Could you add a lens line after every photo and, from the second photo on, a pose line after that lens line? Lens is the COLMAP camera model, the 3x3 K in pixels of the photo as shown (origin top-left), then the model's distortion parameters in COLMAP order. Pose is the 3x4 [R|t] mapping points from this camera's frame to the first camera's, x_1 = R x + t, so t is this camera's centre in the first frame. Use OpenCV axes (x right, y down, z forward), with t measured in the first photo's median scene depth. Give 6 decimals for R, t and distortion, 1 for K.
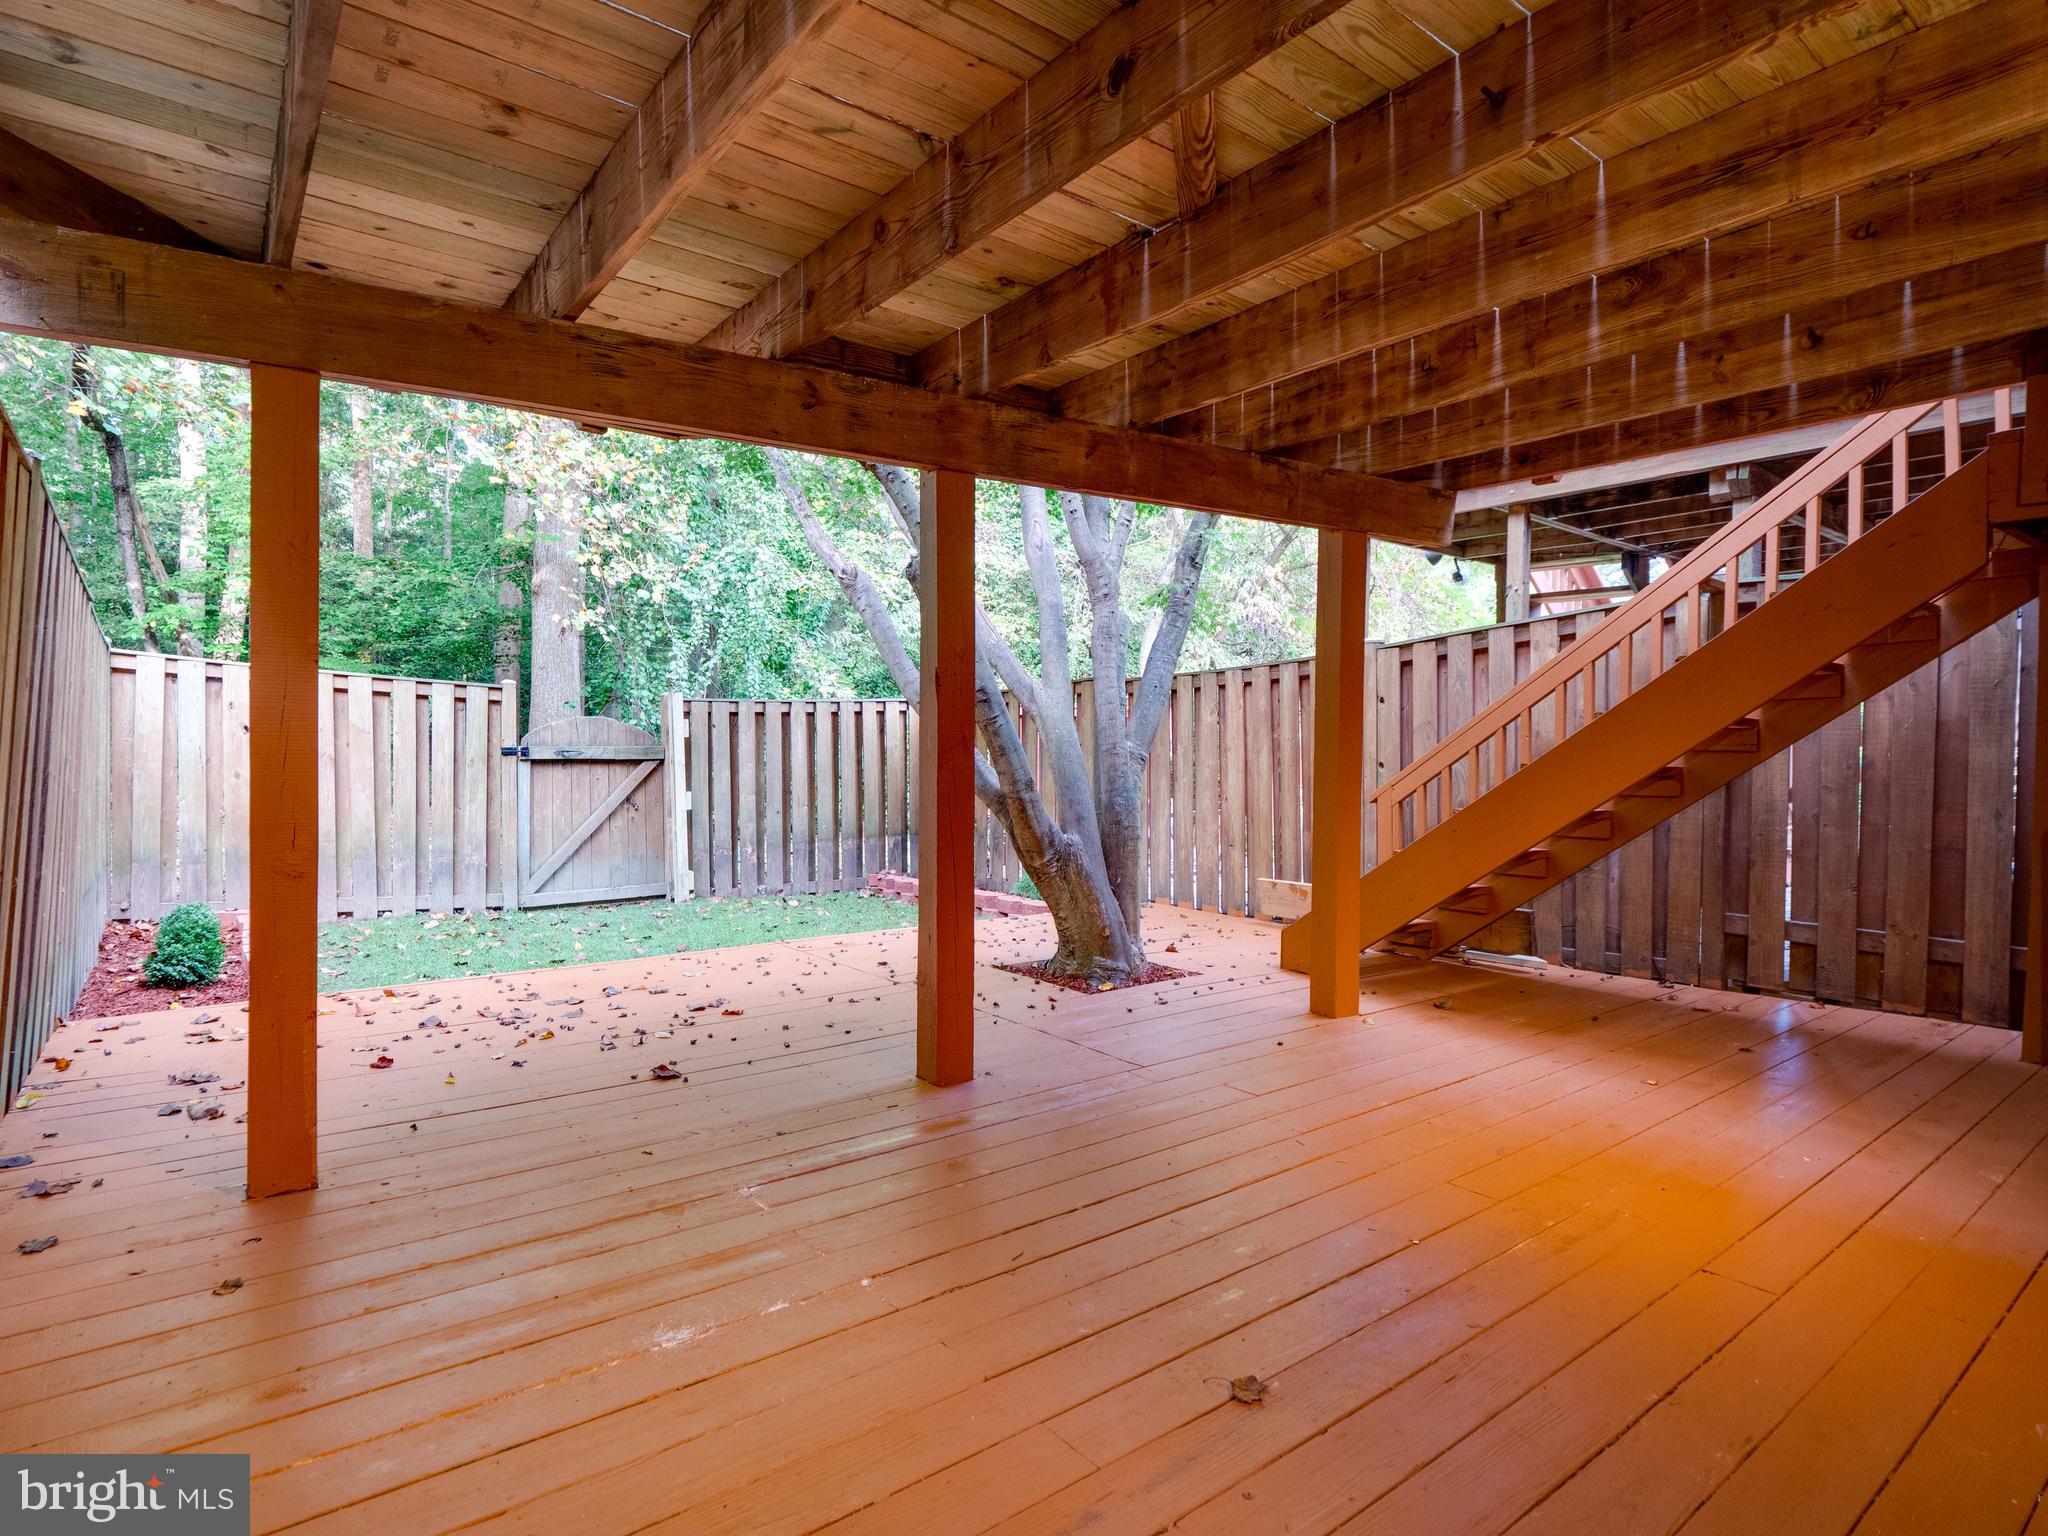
lens RADIAL K [[1041.3, 0, 1024.0], [0, 1041.3, 768.0], [0, 0, 1]] dist [-0.005176, -0.008874]
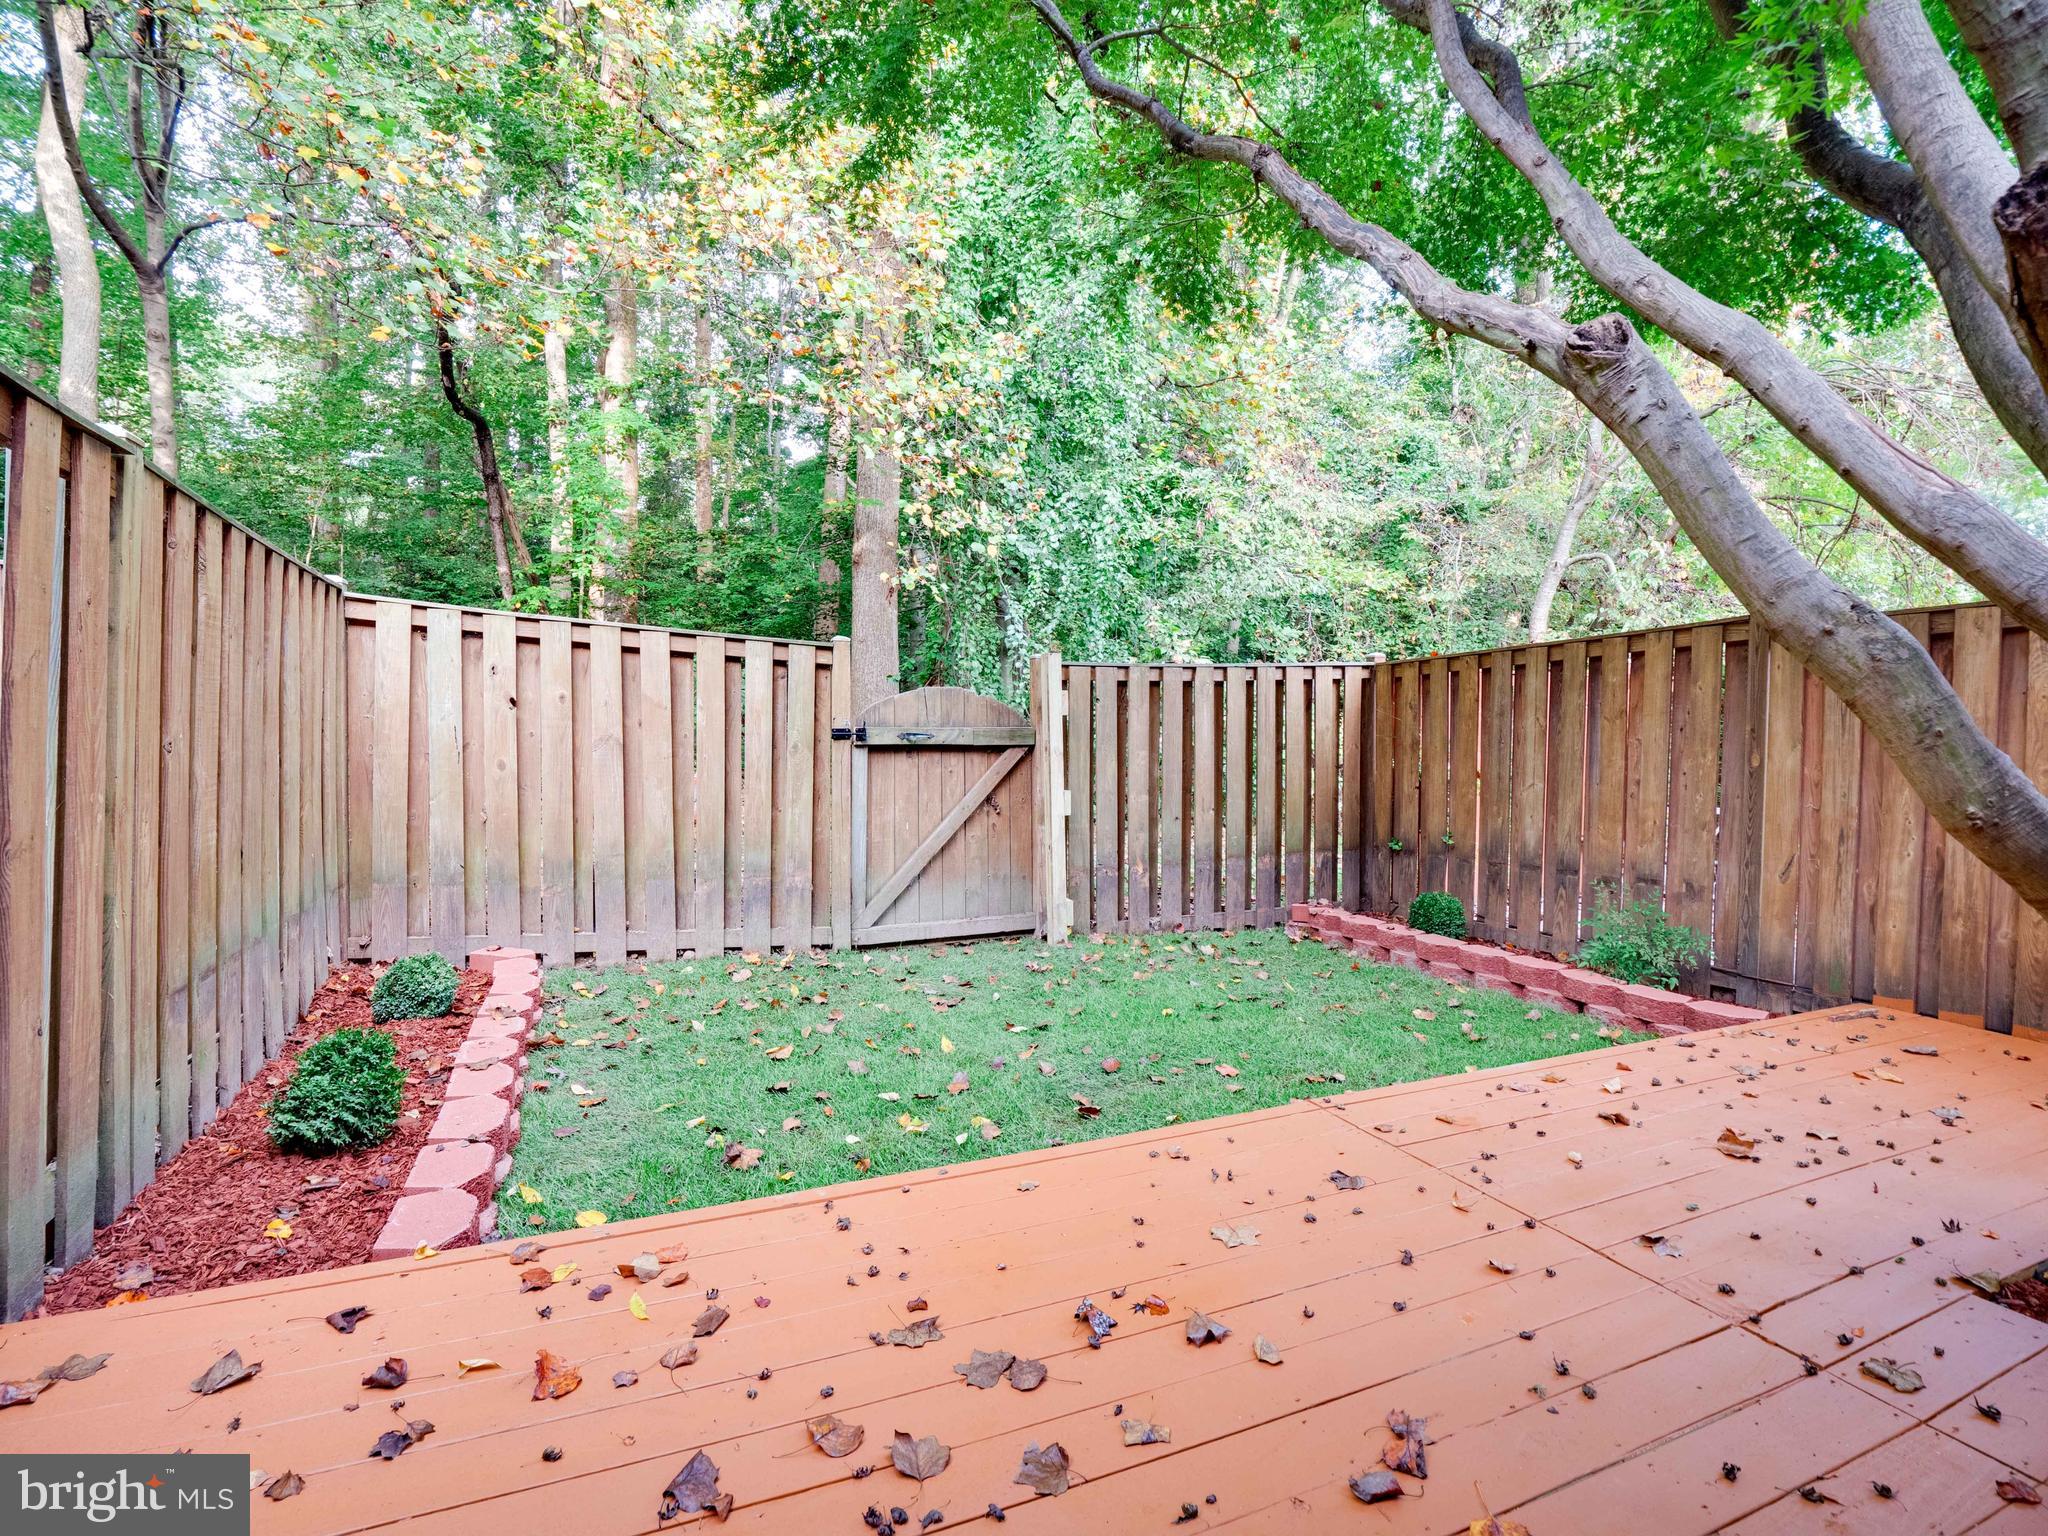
lens RADIAL K [[977.7, 0, 1039.1], [0, 977.7, 766.3], [0, 0, 1]] dist [-0.009765, -0.006145]
pose [[0.970472, 0.016158, -0.240670, -0.163856], [-0.010438, 0.999632, 0.025021, -0.010026], [0.240986, -0.021770, 0.970284, 0.308314]]
